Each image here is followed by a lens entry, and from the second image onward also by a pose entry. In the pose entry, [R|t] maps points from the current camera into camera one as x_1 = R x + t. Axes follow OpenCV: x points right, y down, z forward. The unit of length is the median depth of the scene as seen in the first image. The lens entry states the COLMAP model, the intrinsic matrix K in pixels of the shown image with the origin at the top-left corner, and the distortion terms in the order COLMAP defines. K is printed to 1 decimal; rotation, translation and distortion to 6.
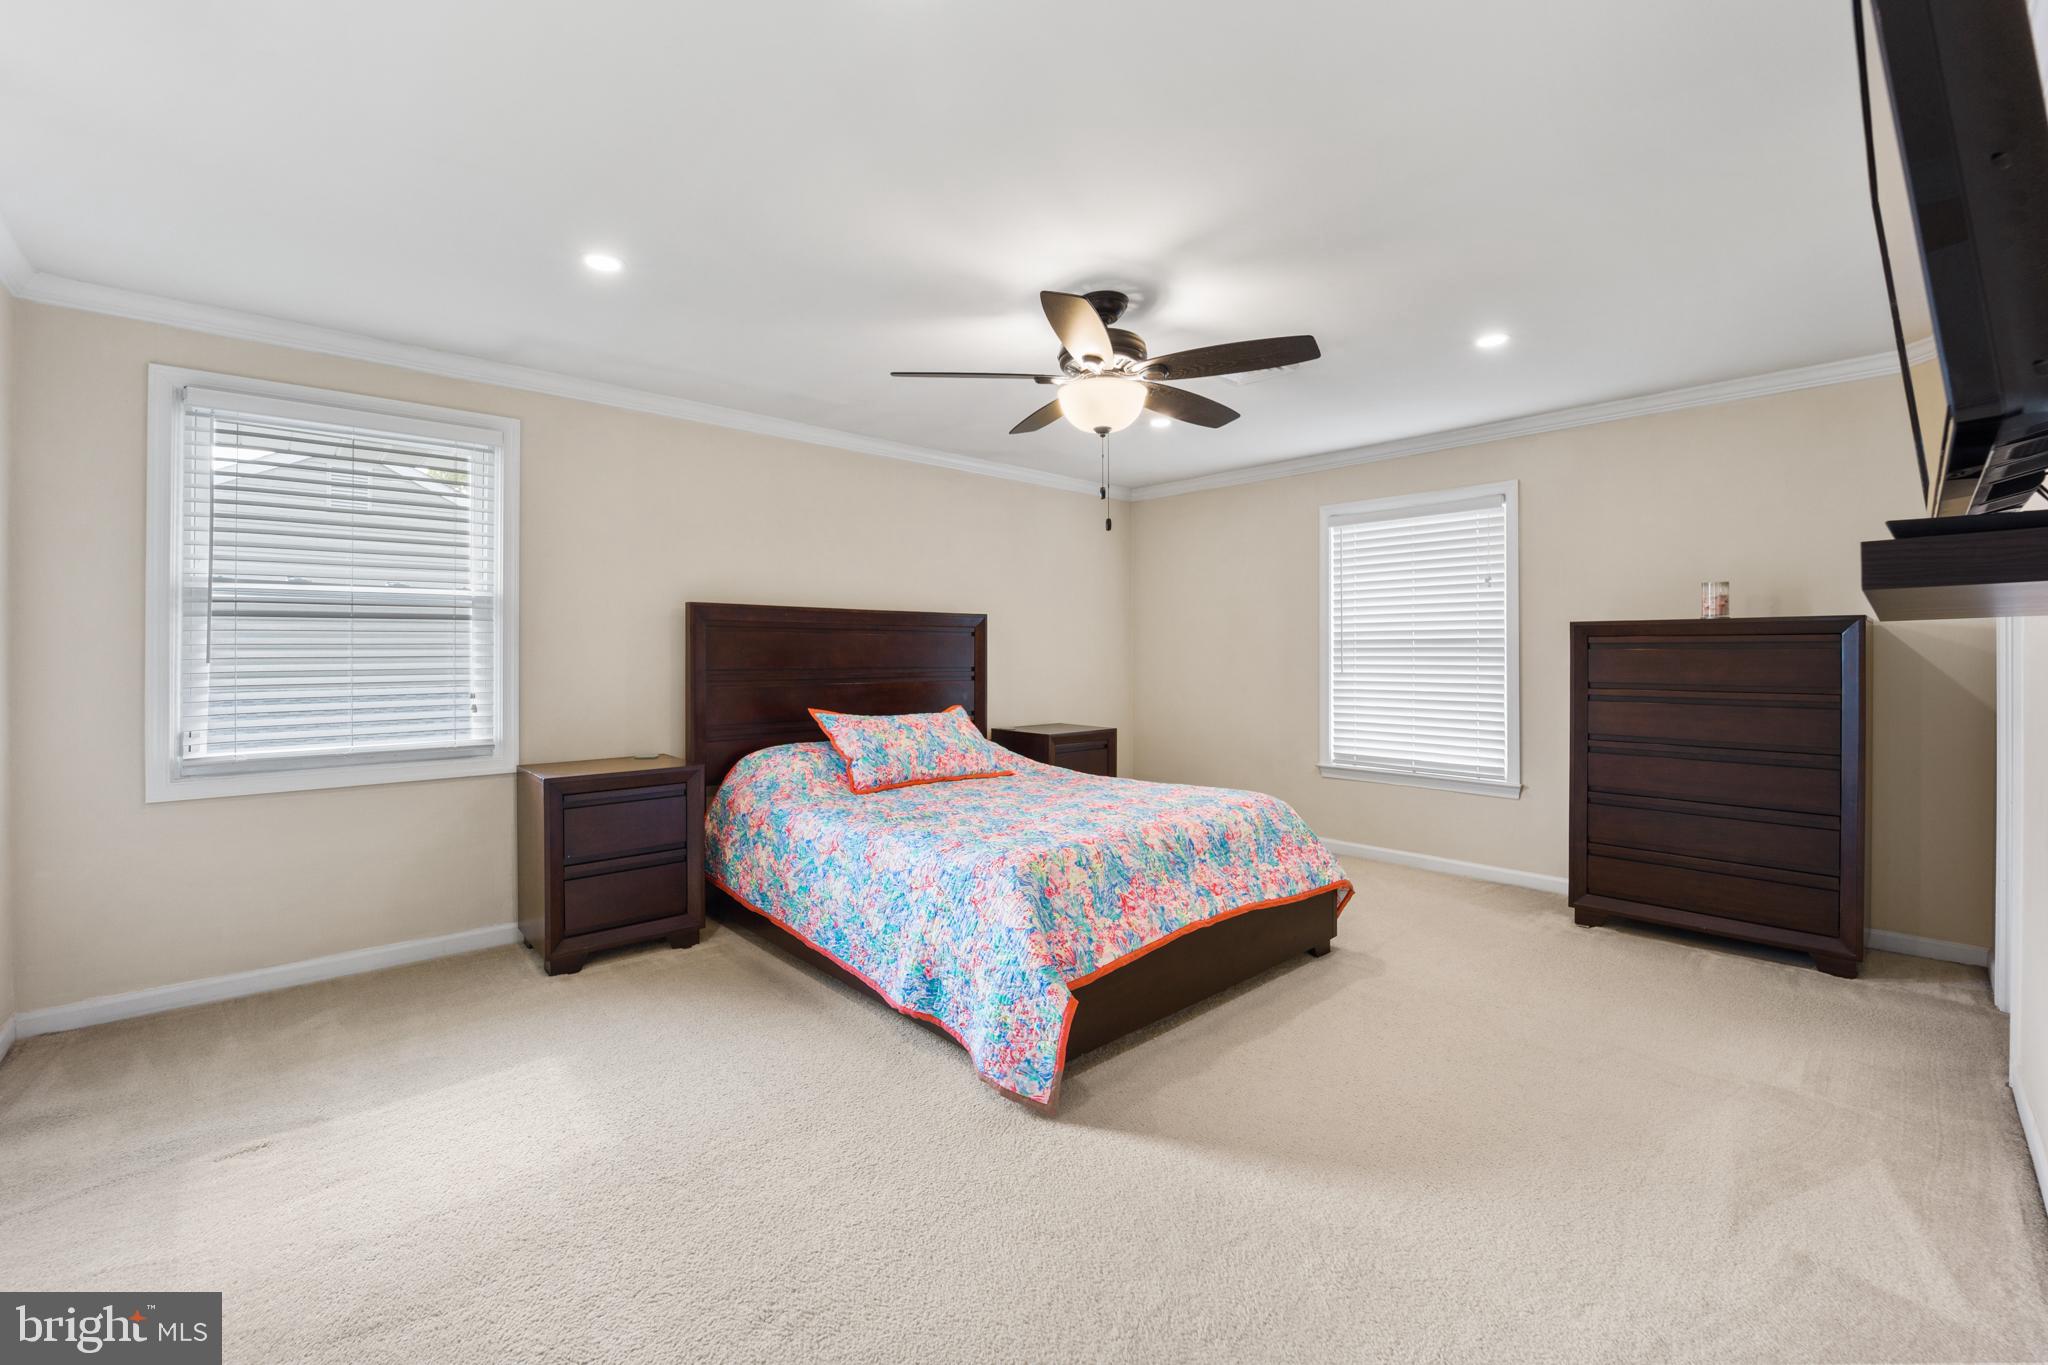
lens RADIAL K [[840.8, 0, 1024.0], [0, 840.8, 662.8], [0, 0, 1]] dist [-0.007818, 0.000703]
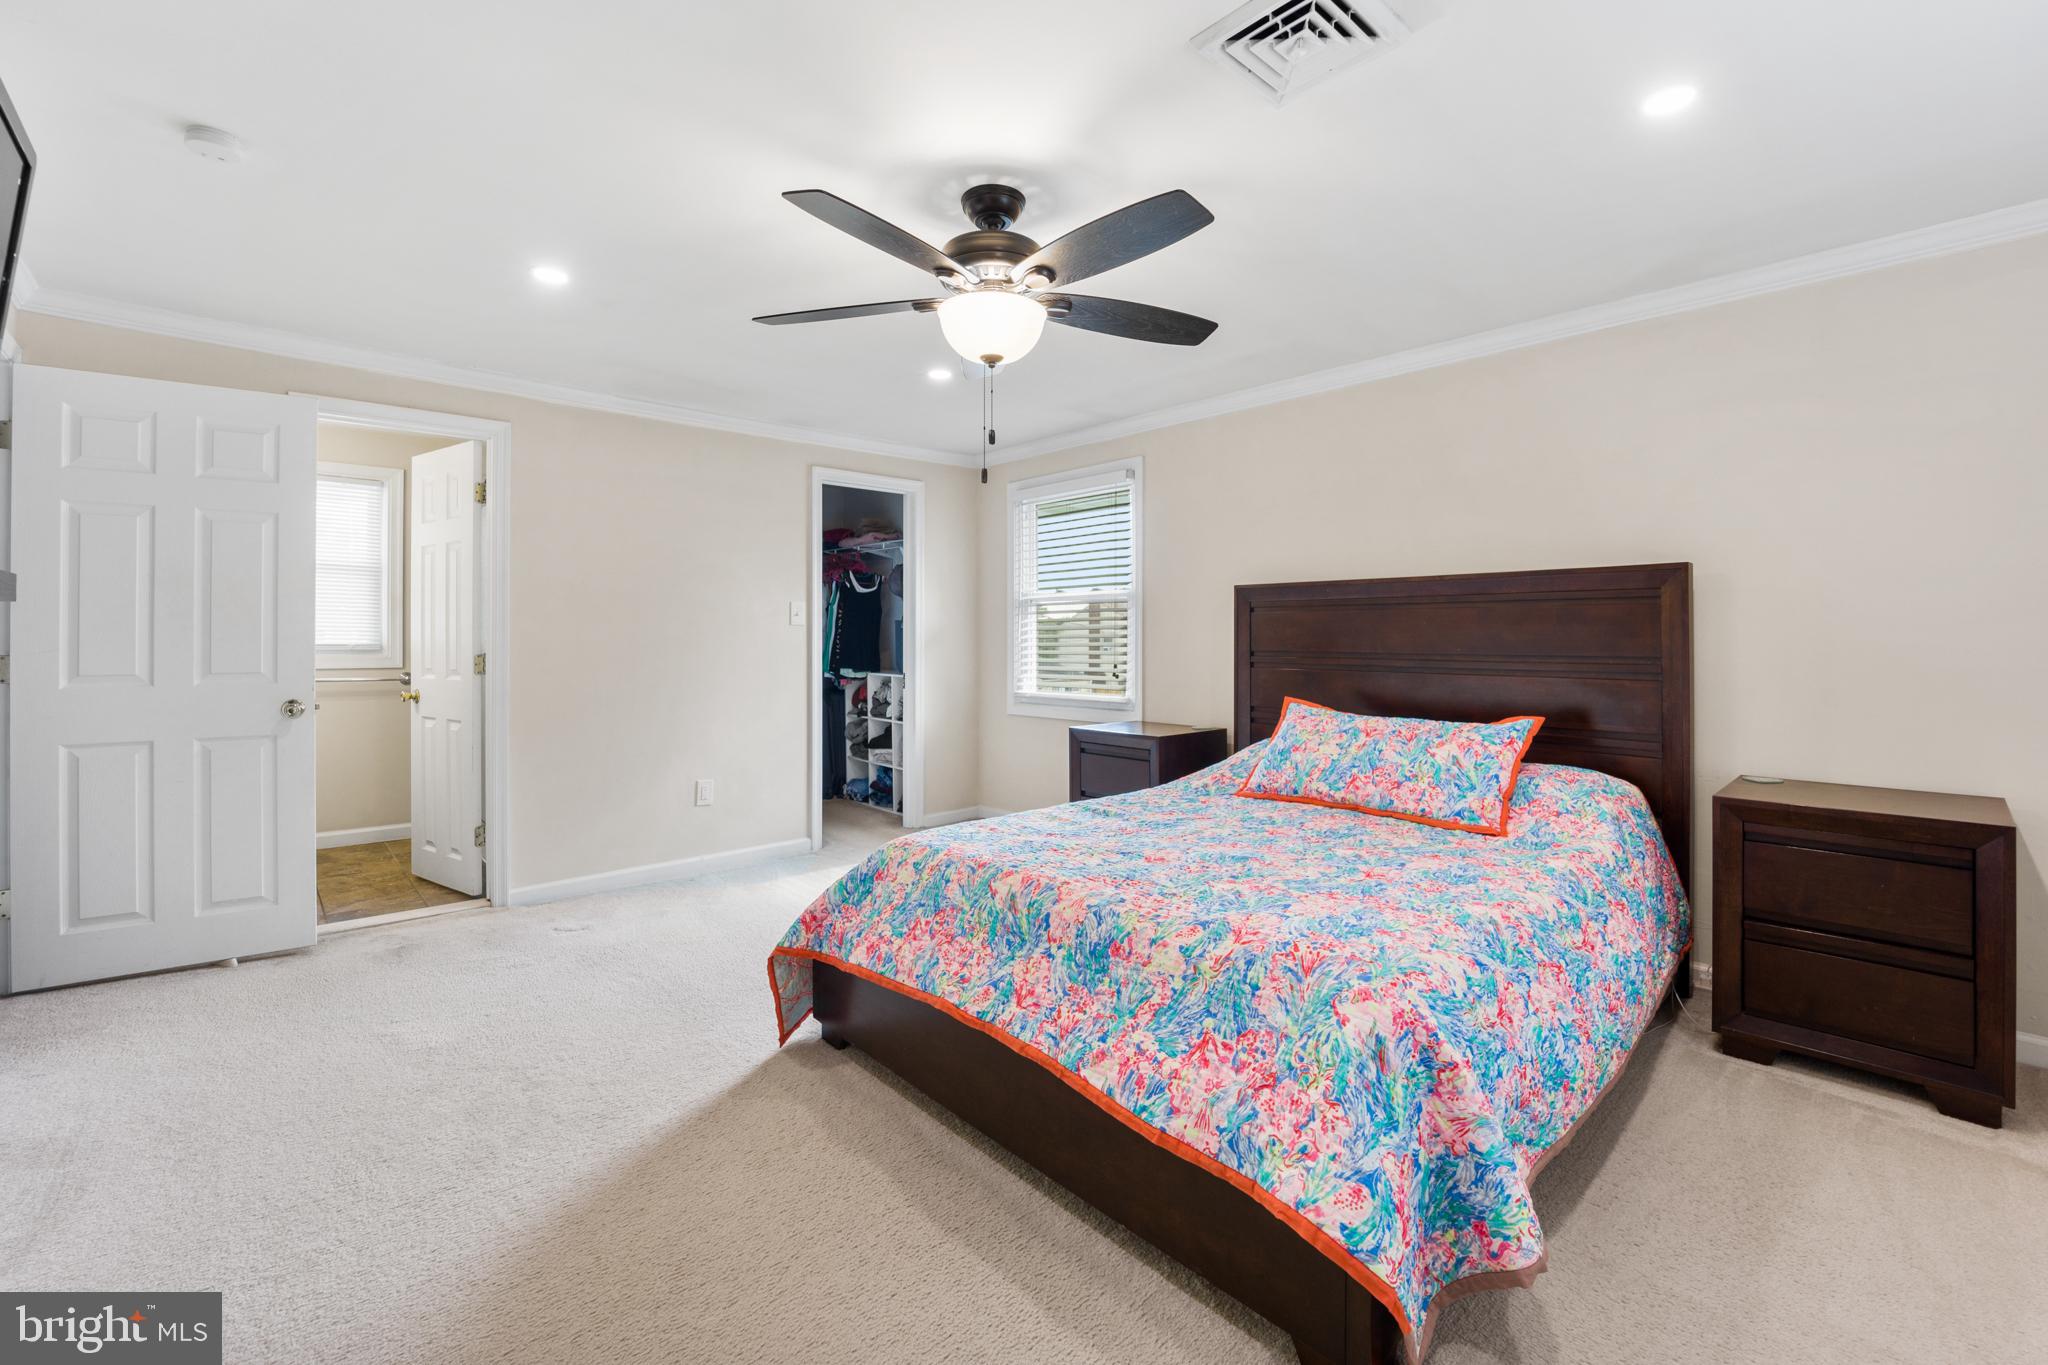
lens RADIAL K [[840.8, 0, 1019.2], [0, 840.8, 641.0], [0, 0, 1]] dist [-0.007818, 0.000703]
pose [[0.002360, 0.003031, -0.999993, 0.879687], [-0.006280, 0.999976, 0.003016, -0.007558], [0.999977, 0.006273, 0.002379, 0.997276]]
